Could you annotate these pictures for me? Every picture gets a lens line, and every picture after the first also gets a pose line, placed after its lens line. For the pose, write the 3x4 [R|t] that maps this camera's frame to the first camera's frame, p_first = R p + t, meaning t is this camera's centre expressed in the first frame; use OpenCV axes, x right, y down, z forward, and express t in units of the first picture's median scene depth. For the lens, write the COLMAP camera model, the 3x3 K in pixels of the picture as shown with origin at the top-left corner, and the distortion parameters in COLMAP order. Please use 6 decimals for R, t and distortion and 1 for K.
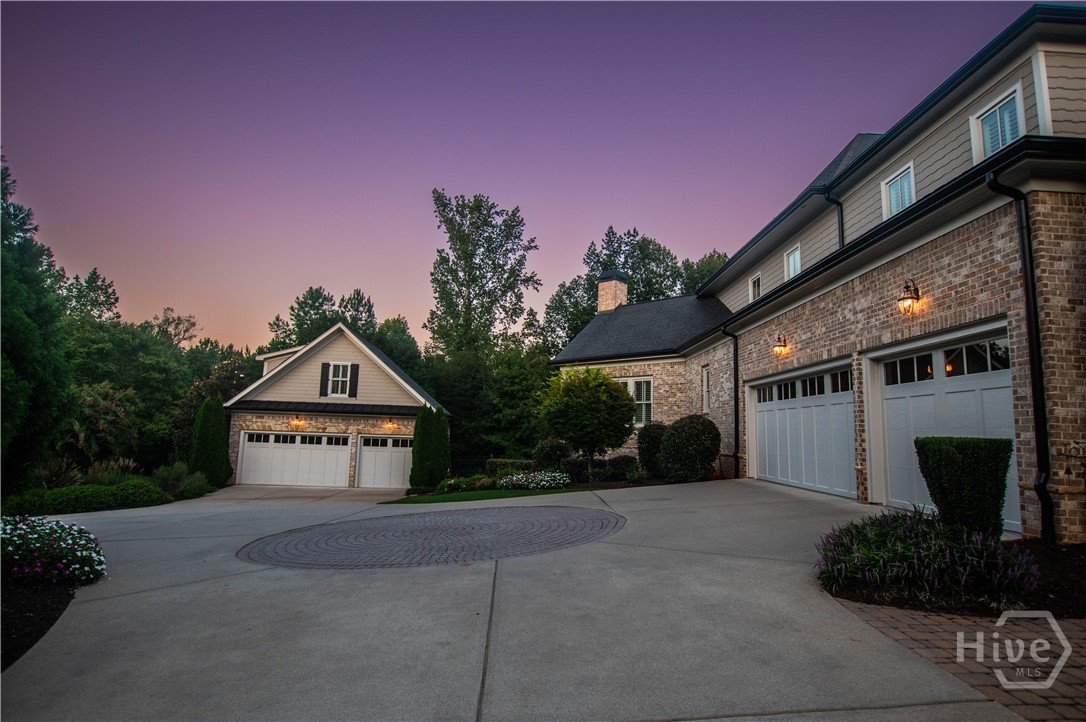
lens RADIAL K [[524.1, 0, 544.7], [0, 524.1, 364.2], [0, 0, 1]] dist [-0.028500, 0.002365]
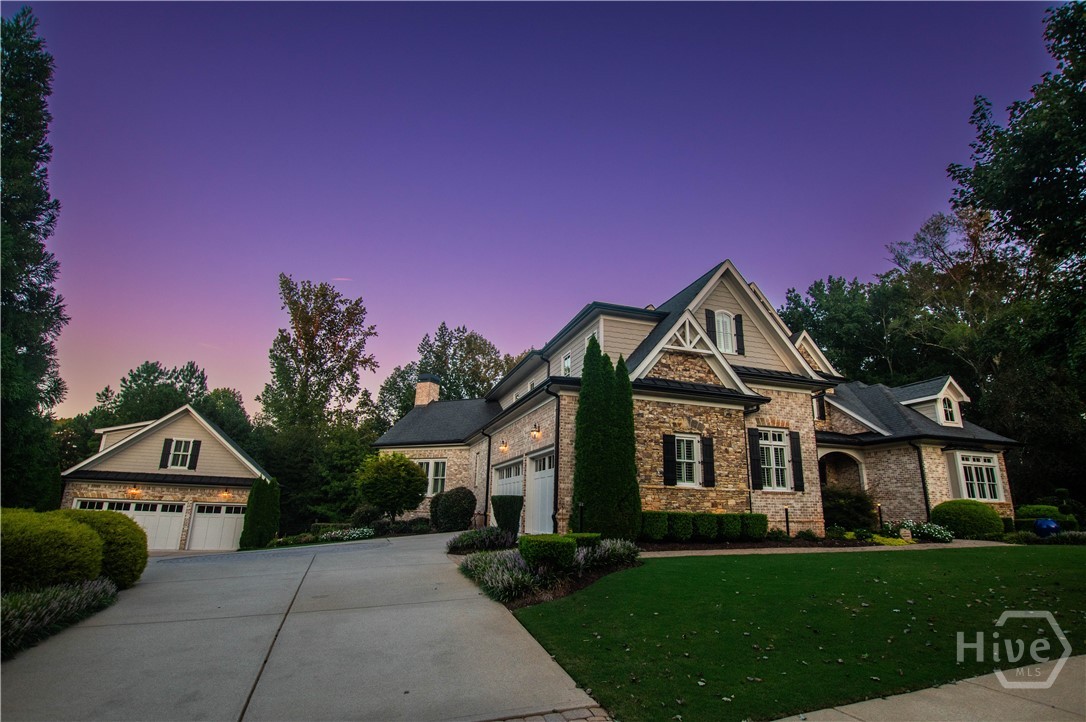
lens RADIAL K [[524.1, 0, 547.4], [0, 524.1, 363.9], [0, 0, 1]] dist [-0.028500, 0.002365]
pose [[0.954738, 0.071605, 0.288700, 0.024030], [-0.031547, 0.989494, -0.141092, -0.020680], [-0.295770, 0.125598, 0.946966, -0.228777]]
